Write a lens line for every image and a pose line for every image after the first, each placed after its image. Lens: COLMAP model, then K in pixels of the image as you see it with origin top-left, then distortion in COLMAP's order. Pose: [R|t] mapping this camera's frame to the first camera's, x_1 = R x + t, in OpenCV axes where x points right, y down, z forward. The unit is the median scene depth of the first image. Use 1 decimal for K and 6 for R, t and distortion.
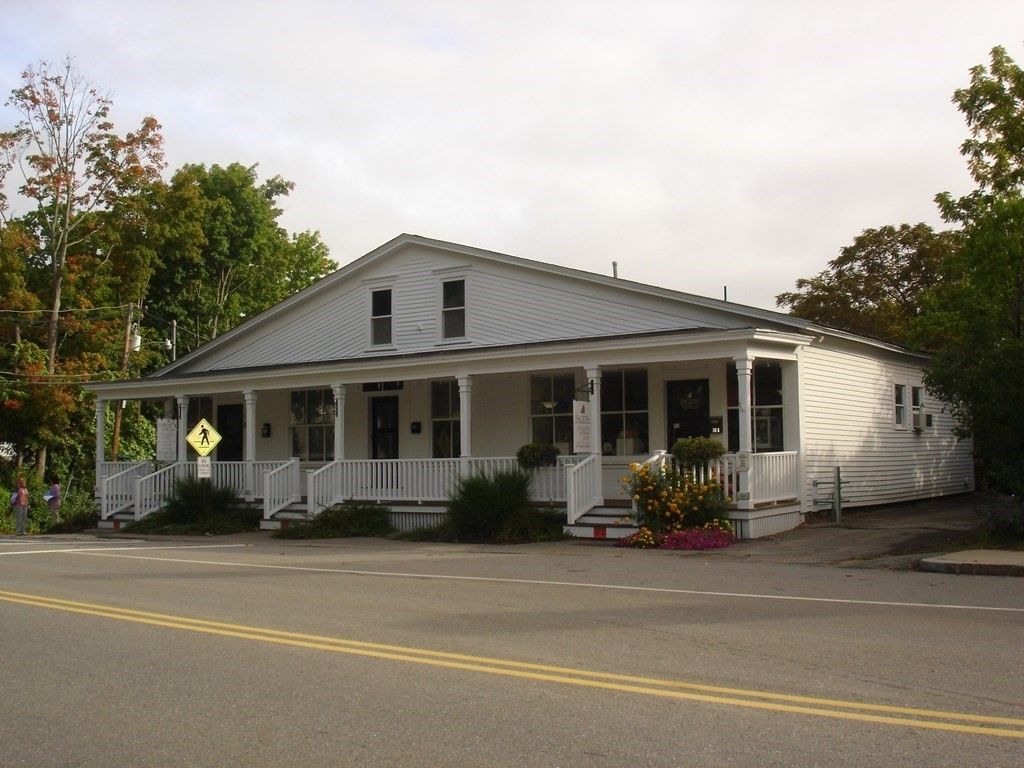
lens RADIAL K [[1161.0, 0, 507.1], [0, 1161.0, 387.8], [0, 0, 1]] dist [-0.078800, -0.014853]
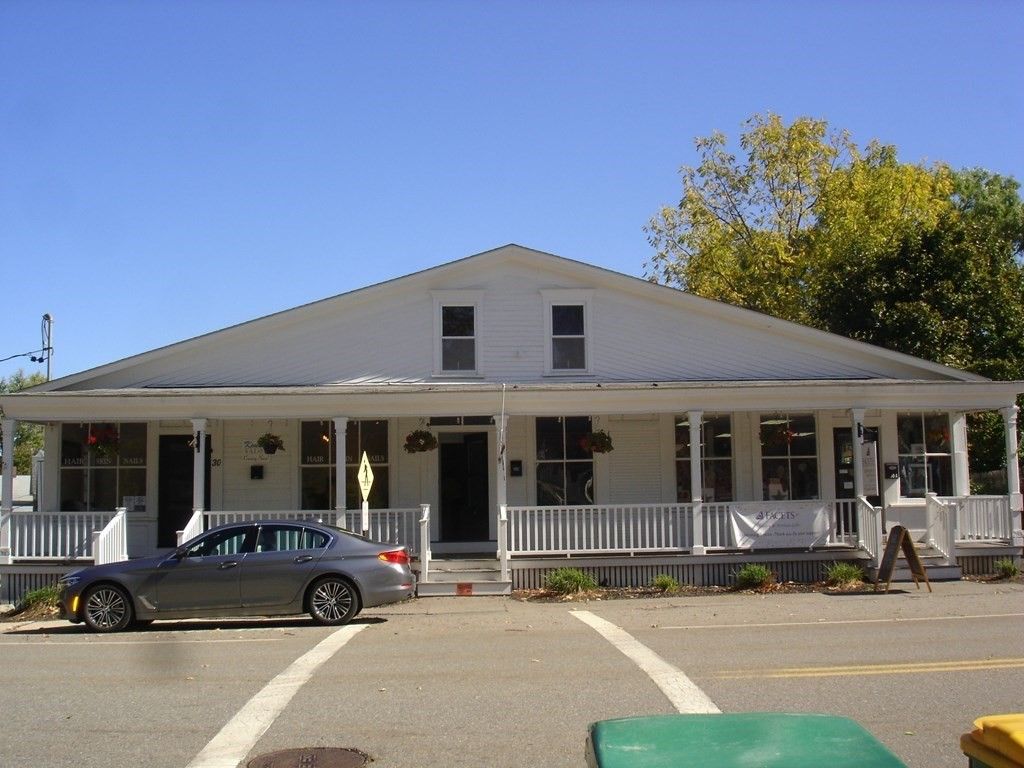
lens RADIAL K [[1161.0, 0, 507.1], [0, 1161.0, 387.8], [0, 0, 1]] dist [-0.078800, -0.014853]
pose [[0.767788, 0.069040, 0.636974, -0.637134], [-0.031235, 0.997029, -0.070416, 0.034395], [-0.639943, 0.034168, 0.767663, 0.344627]]
